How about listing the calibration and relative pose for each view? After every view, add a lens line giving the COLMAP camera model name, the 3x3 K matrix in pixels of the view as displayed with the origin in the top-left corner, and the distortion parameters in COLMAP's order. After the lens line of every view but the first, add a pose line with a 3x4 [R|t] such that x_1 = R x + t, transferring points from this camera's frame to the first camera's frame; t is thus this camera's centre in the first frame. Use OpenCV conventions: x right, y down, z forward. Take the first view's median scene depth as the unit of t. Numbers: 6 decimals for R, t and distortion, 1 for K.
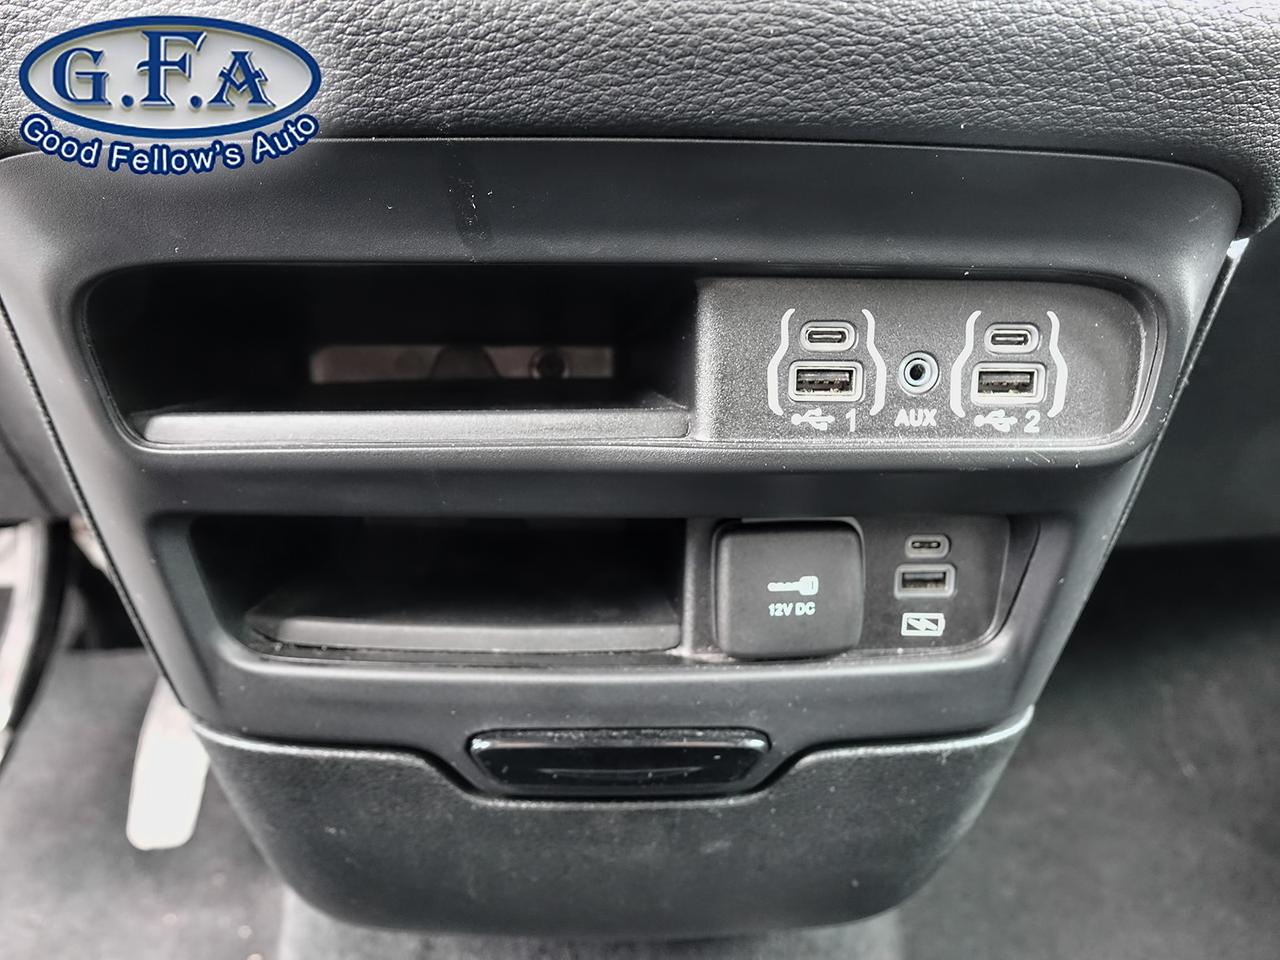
lens RADIAL K [[954.6, 0, 640.0], [0, 954.6, 480.0], [0, 0, 1]] dist [0.003977, 0.001874]
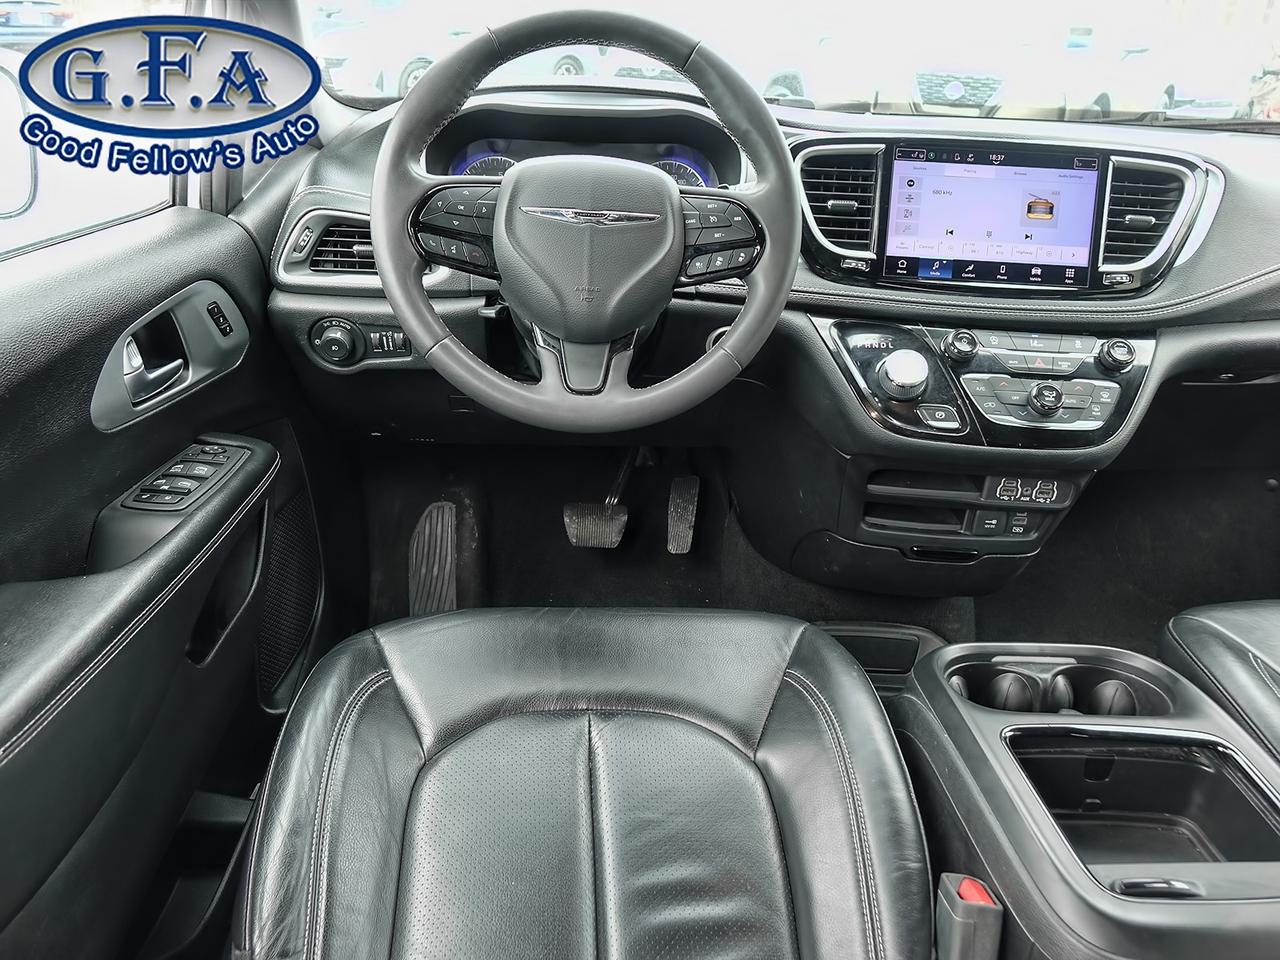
lens RADIAL K [[972.6, 0, 640.0], [0, 972.6, 480.0], [0, 0, 1]] dist [-0.003190, 0.002817]
pose [[0.997447, 0.066602, -0.025745, -1.372598], [-0.056945, 0.959483, 0.275953, -1.234695], [0.043081, -0.273783, 0.960826, -3.399865]]
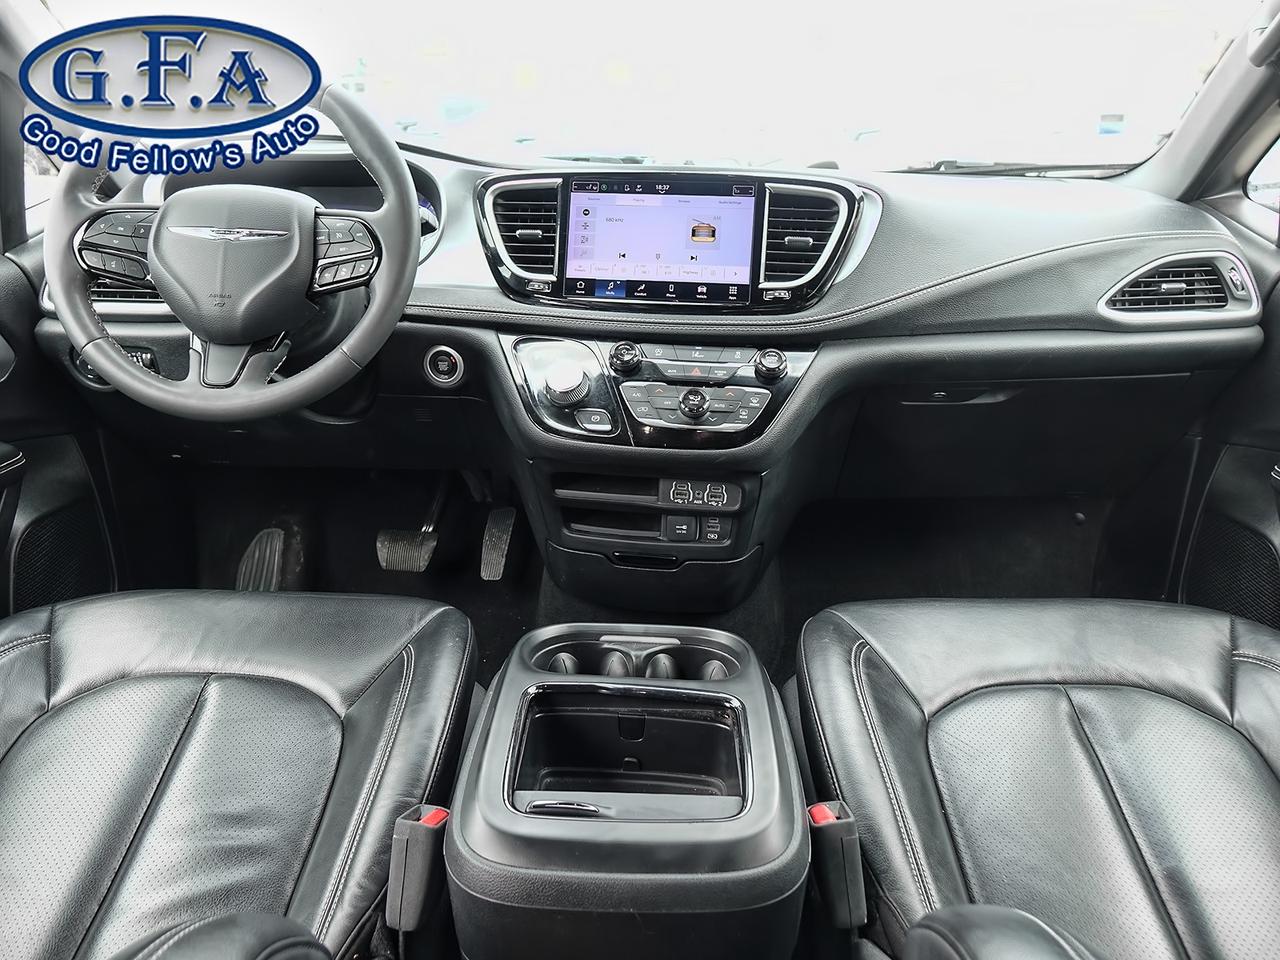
lens RADIAL K [[976.2, 0, 640.0], [0, 976.2, 480.0], [0, 0, 1]] dist [-0.001531, -0.000779]
pose [[0.990206, 0.066491, -0.122765, 0.523699], [-0.042811, 0.981557, 0.186316, -0.998484], [0.132889, -0.179236, 0.974790, -3.668056]]
